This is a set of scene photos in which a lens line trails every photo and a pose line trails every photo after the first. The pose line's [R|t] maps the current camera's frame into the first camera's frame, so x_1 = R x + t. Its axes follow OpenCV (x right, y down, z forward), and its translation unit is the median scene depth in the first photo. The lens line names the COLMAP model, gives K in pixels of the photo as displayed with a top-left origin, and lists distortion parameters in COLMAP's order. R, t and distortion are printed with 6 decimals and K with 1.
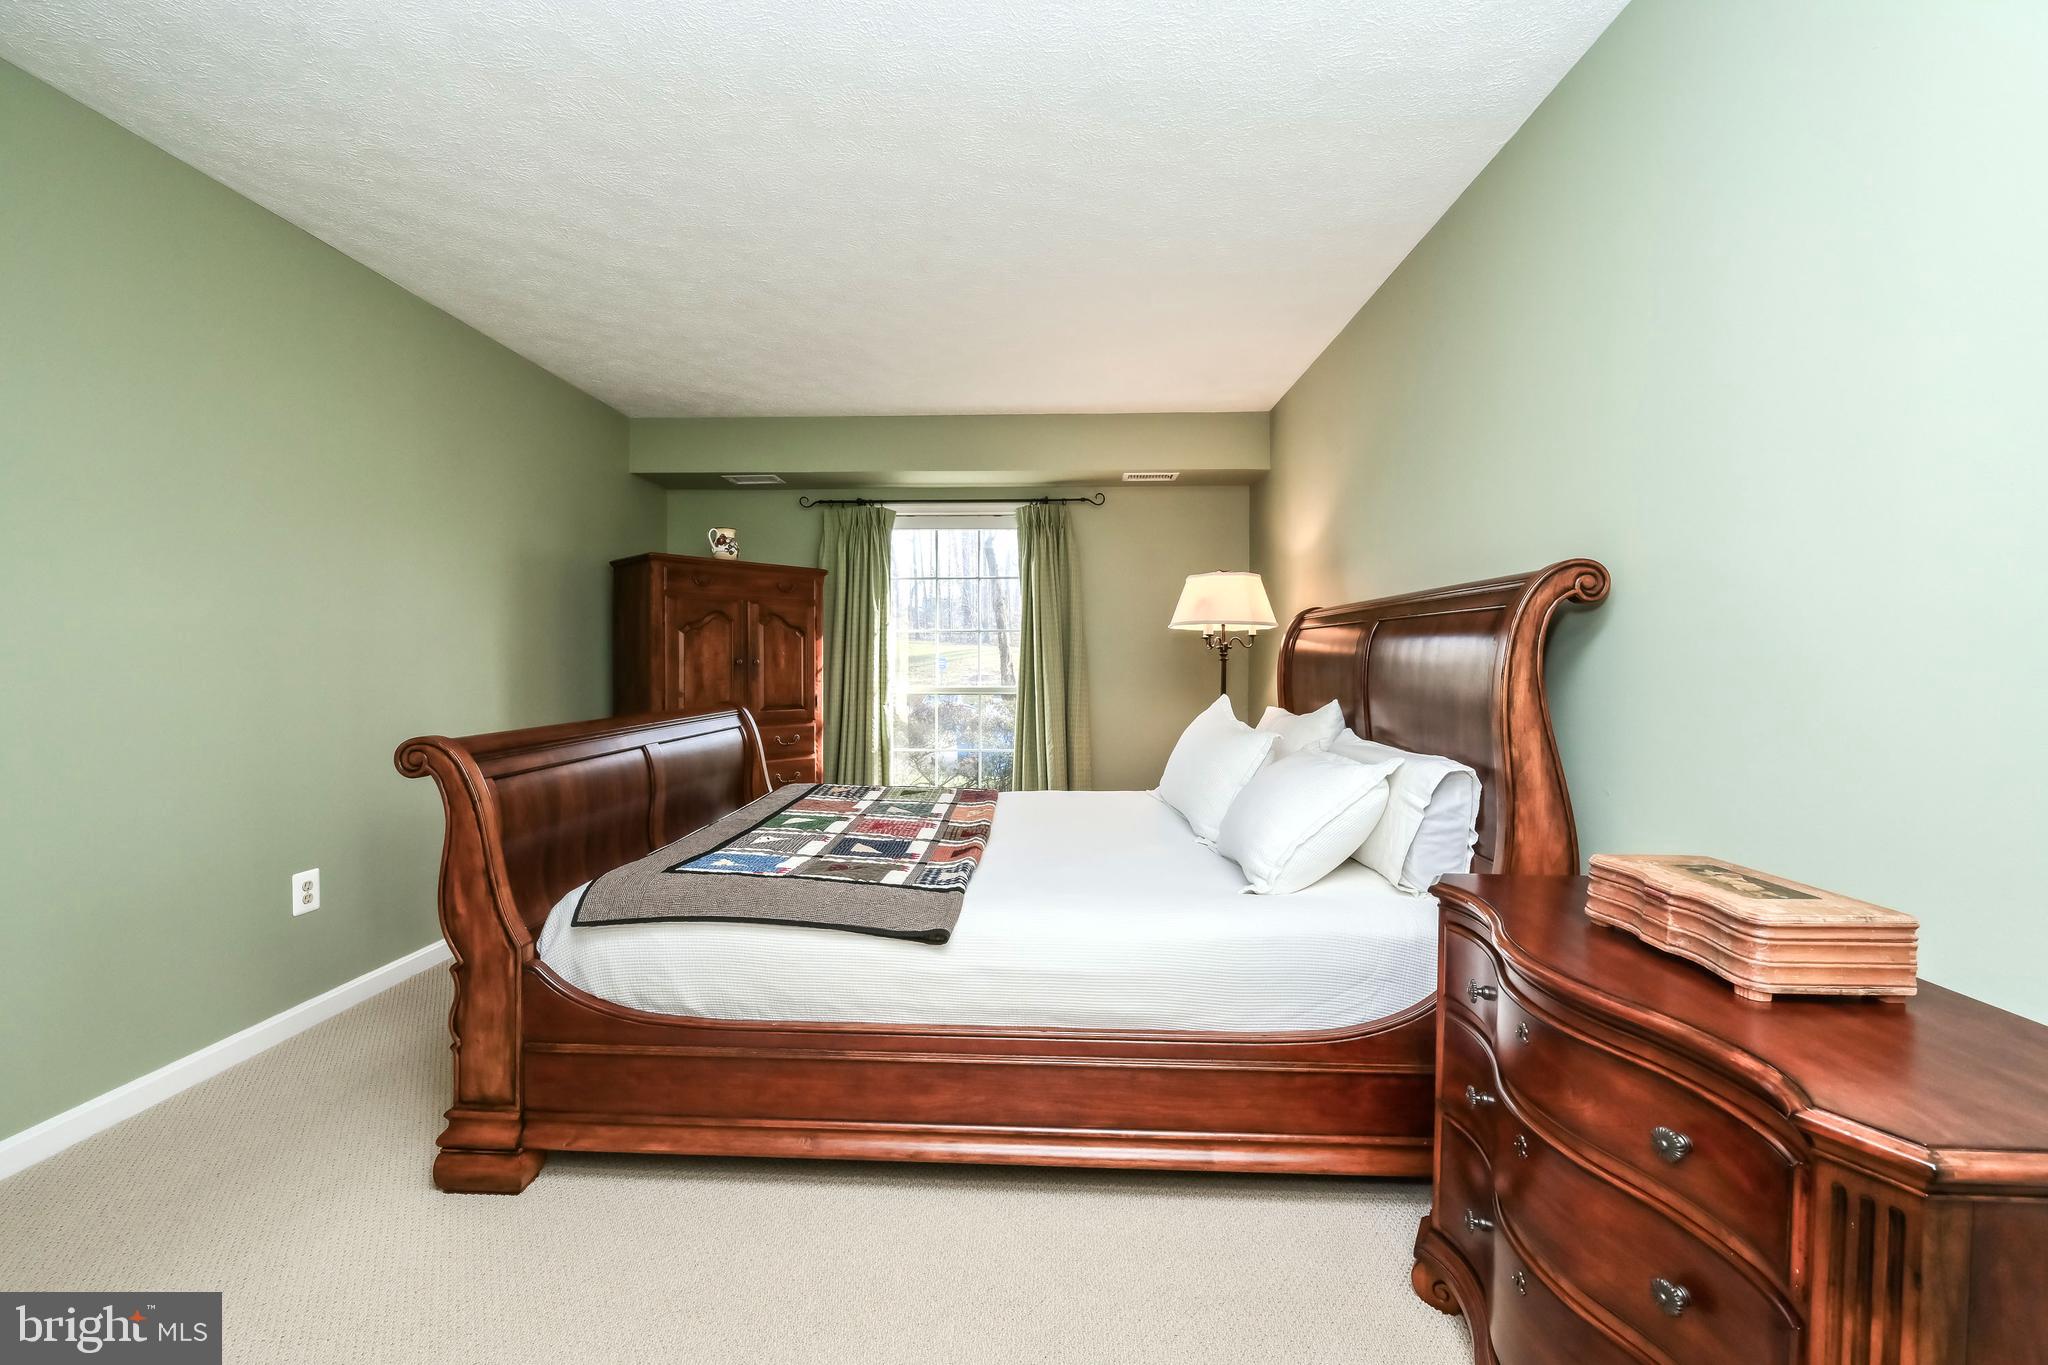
lens RADIAL K [[832.1, 0, 1019.8], [0, 832.1, 679.8], [0, 0, 1]] dist [-0.000483, -0.000032]
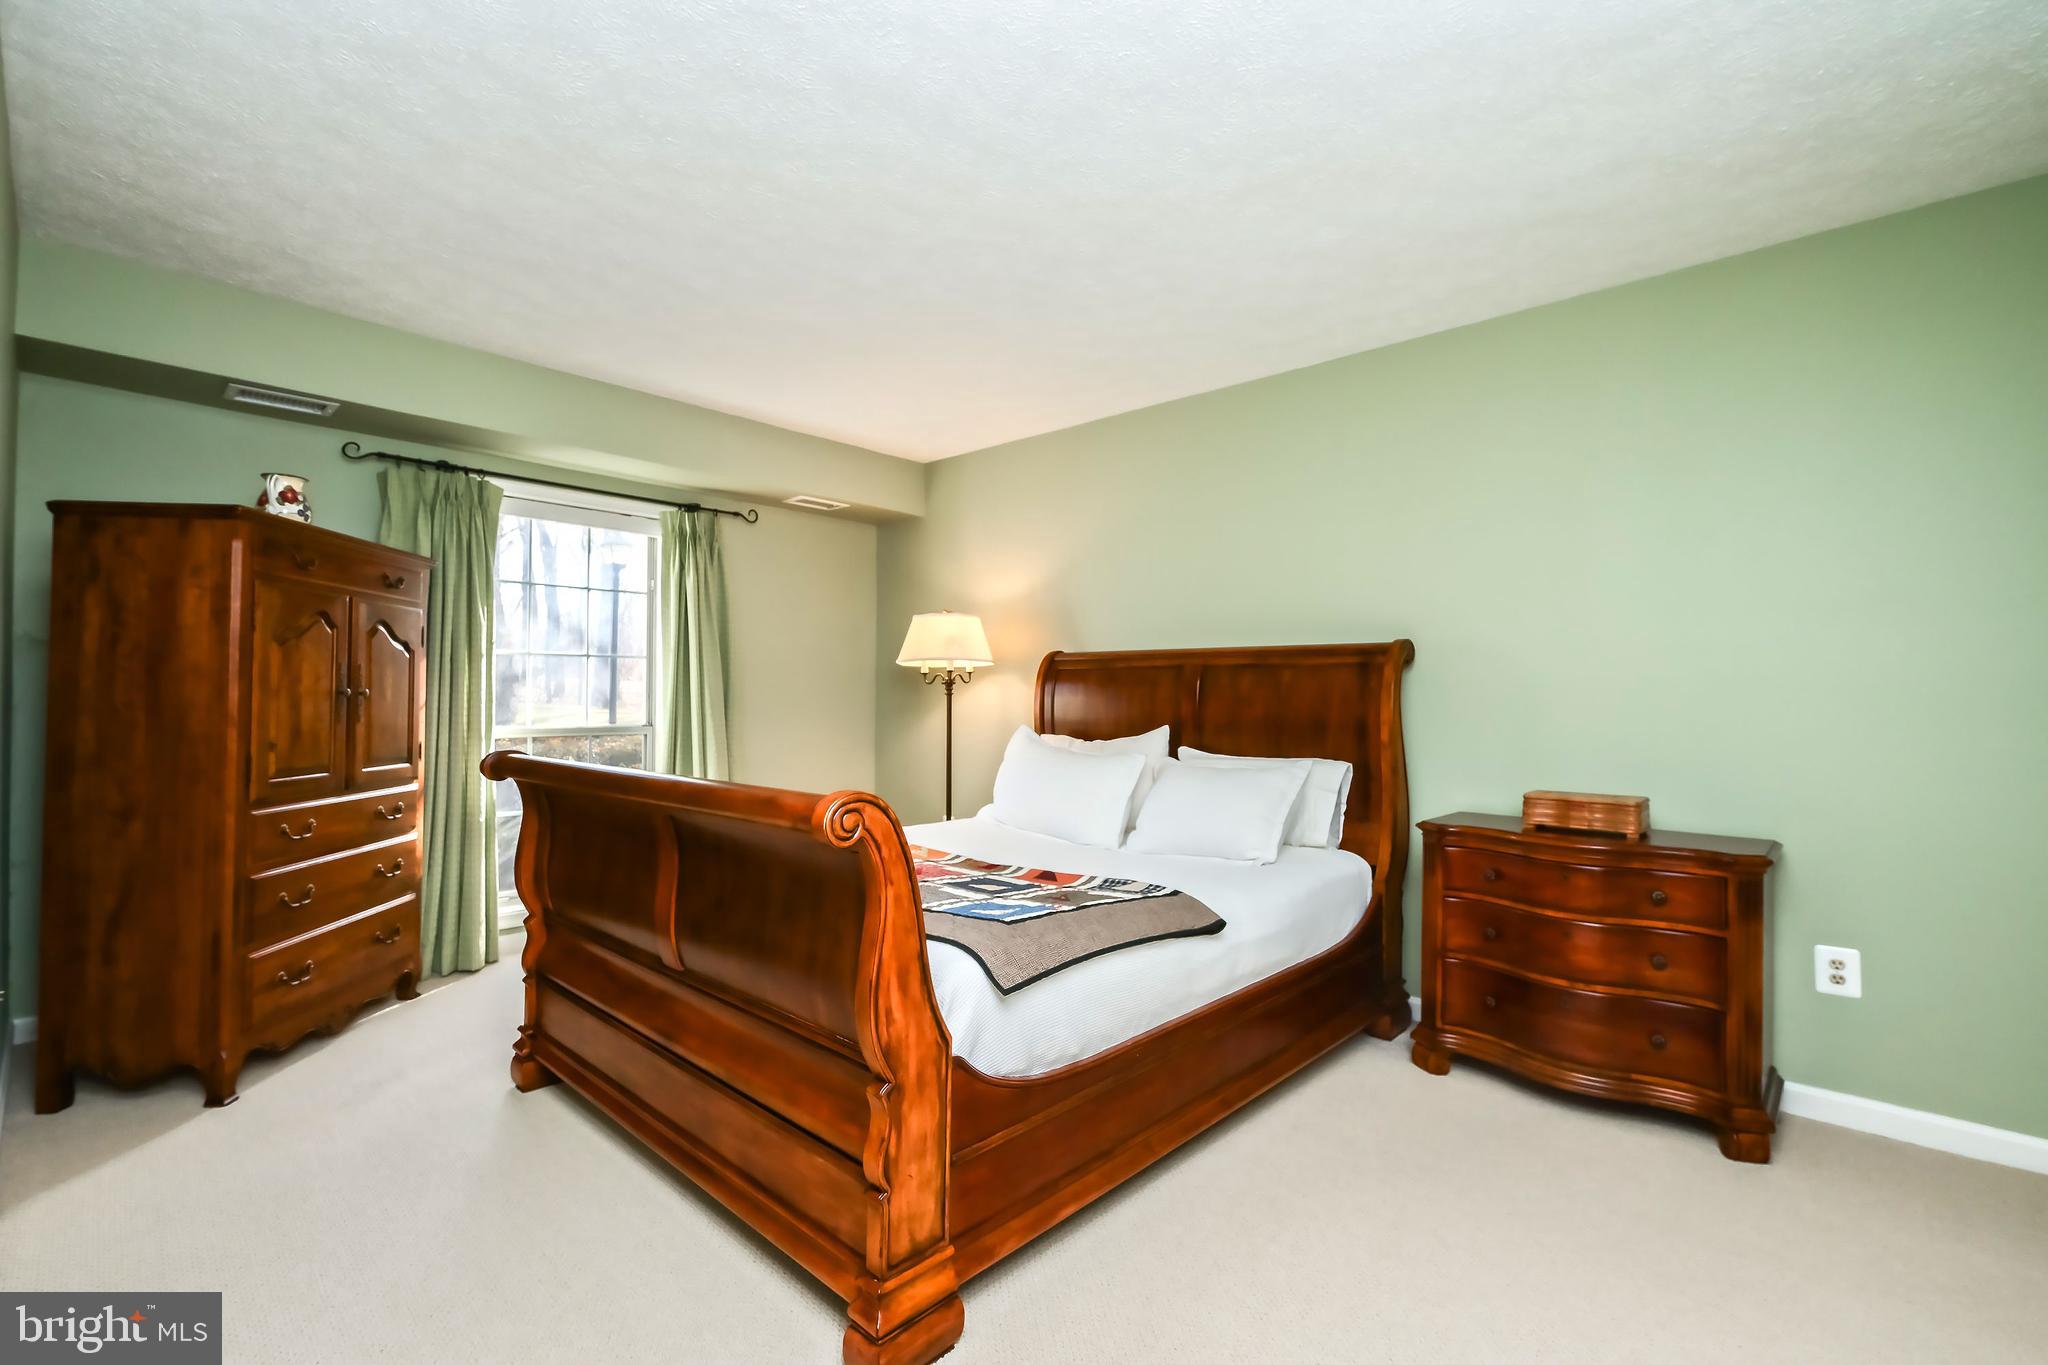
lens RADIAL K [[904.1, 0, 1021.5], [0, 904.1, 679.9], [0, 0, 1]] dist [-0.000024, -0.000397]
pose [[0.645678, 0.016177, 0.763439, -0.480067], [0.010793, 0.999482, -0.030306, -0.003219], [-0.763534, 0.027808, 0.645169, 0.137393]]
